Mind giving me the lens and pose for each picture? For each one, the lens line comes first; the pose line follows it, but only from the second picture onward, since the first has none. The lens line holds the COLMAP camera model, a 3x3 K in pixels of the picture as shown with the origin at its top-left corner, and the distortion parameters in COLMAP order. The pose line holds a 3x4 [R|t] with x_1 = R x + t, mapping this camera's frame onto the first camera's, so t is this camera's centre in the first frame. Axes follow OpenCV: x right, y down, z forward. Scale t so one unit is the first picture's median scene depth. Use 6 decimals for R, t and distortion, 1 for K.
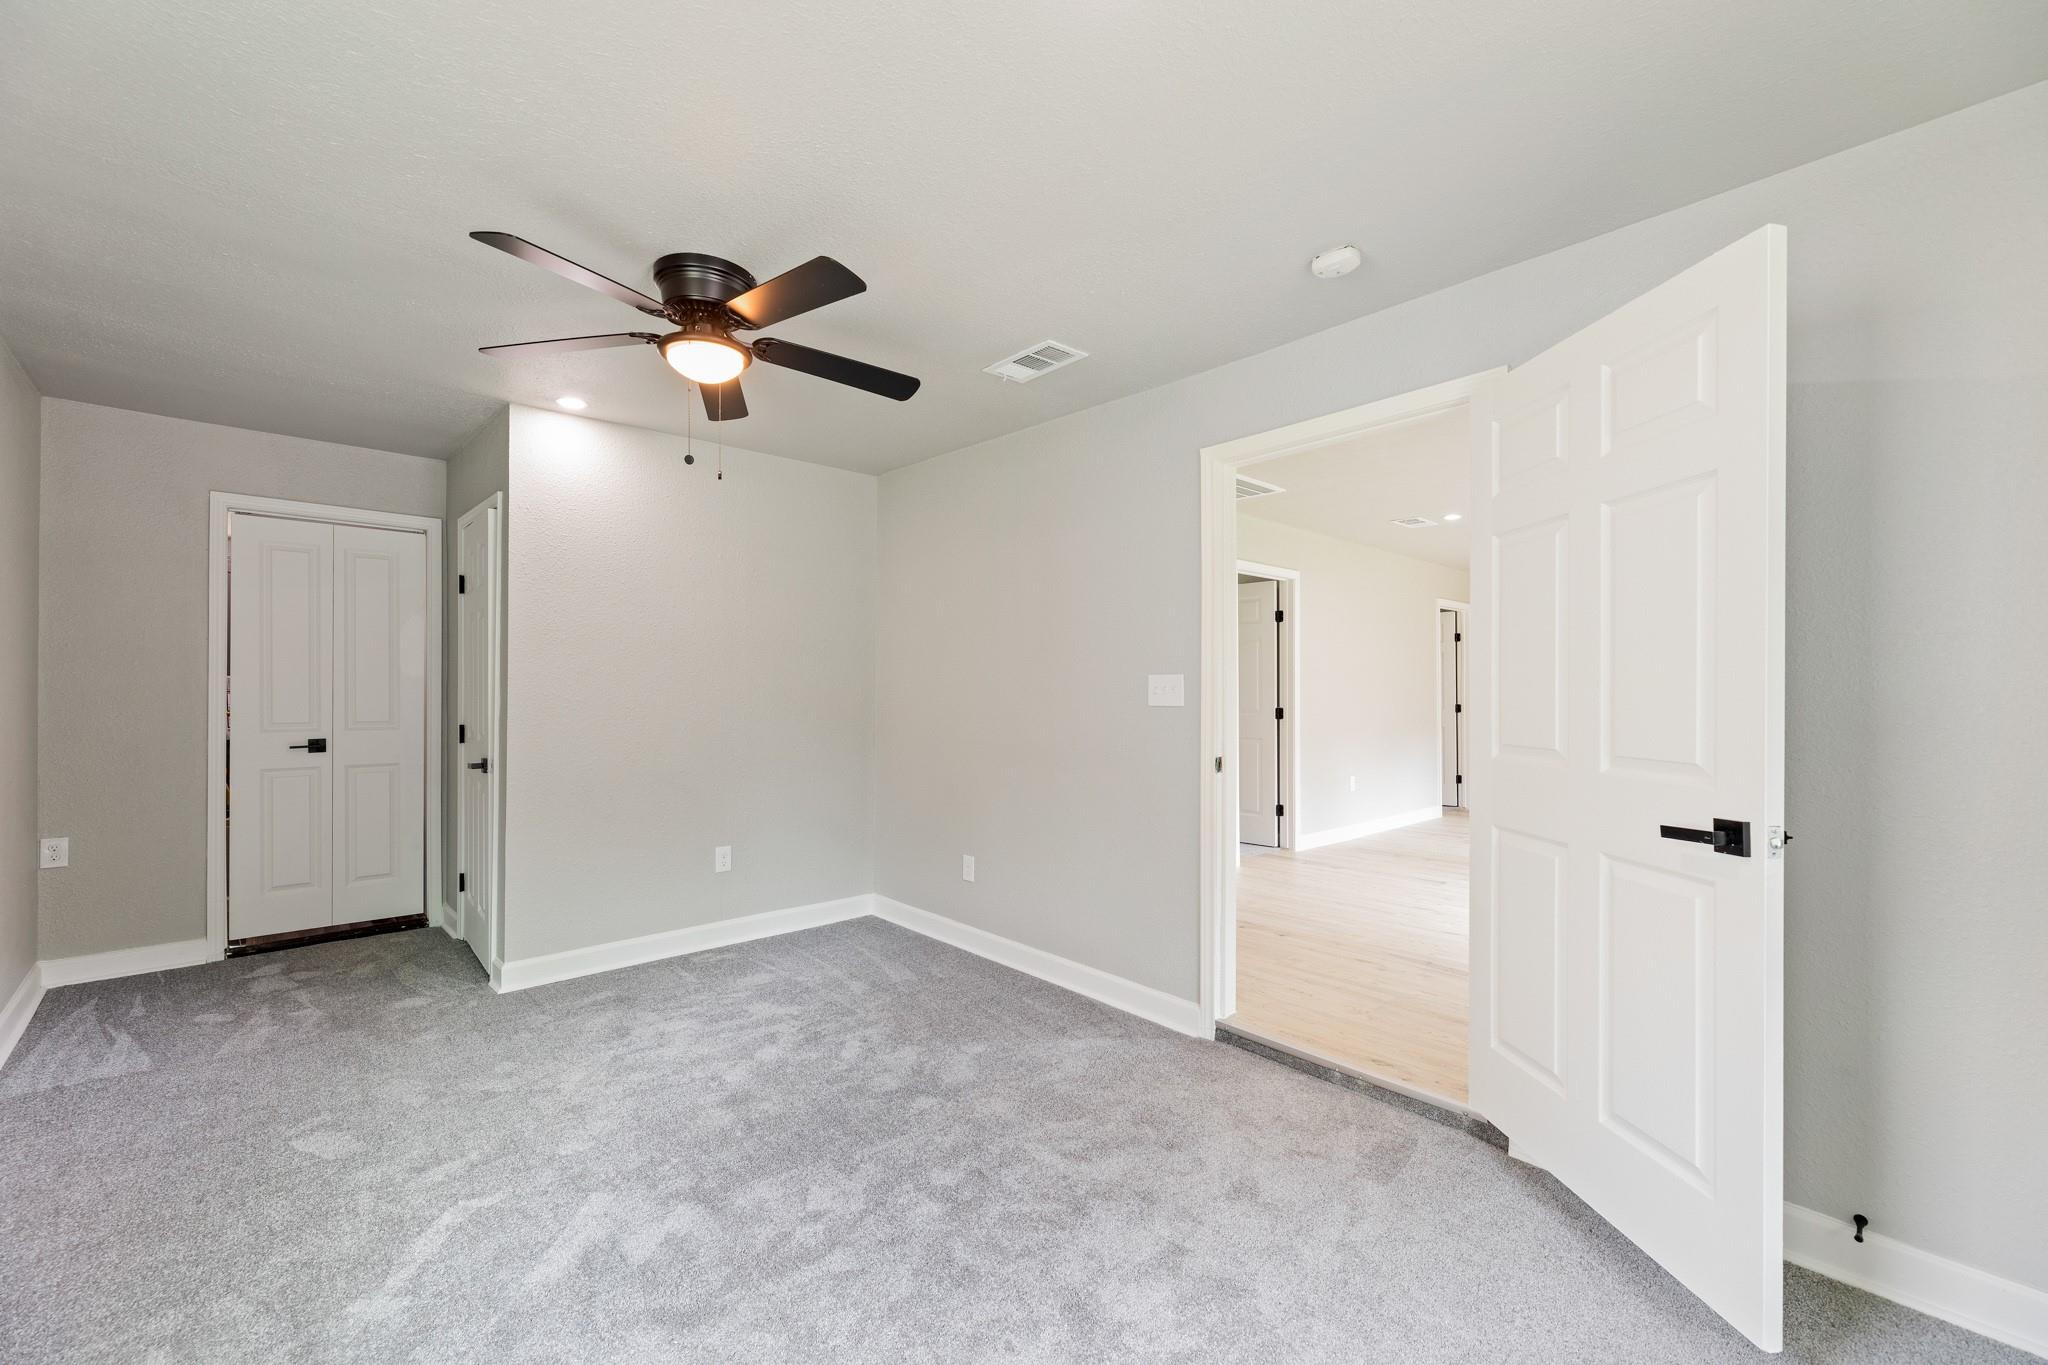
lens RADIAL K [[847.4, 0, 1020.8], [0, 847.4, 693.5], [0, 0, 1]] dist [-0.000985, -0.000553]
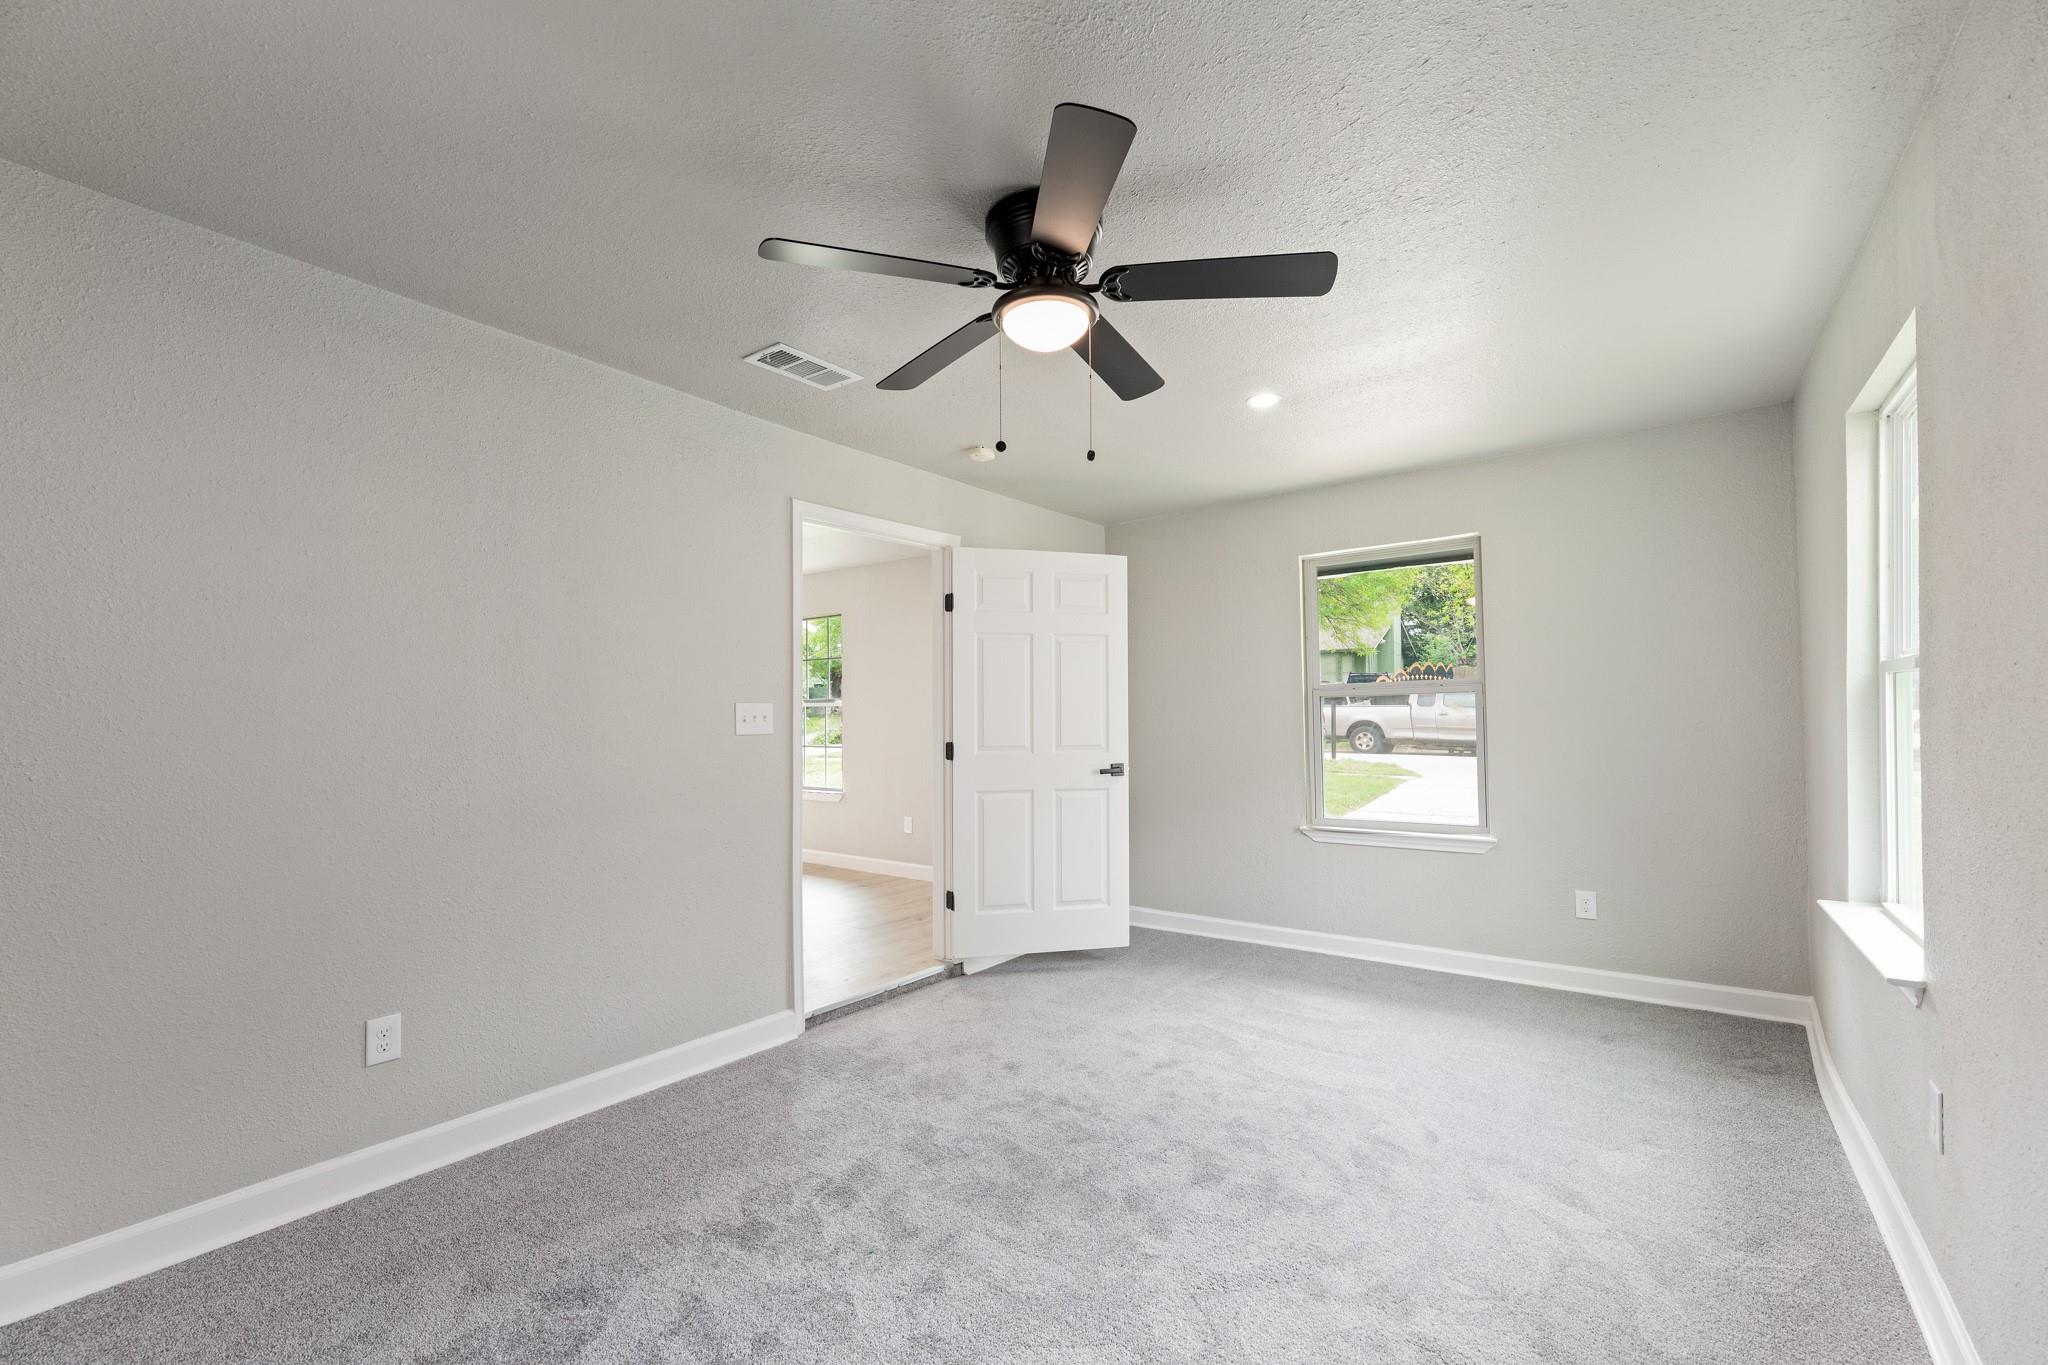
lens RADIAL K [[847.4, 0, 1022.8], [0, 847.4, 689.6], [0, 0, 1]] dist [-0.000985, -0.000553]
pose [[-0.180404, 0.024874, 0.983278, -0.941587], [0.004515, 0.999691, -0.024461, -0.012847], [-0.983582, 0.000027, -0.180460, 0.929311]]
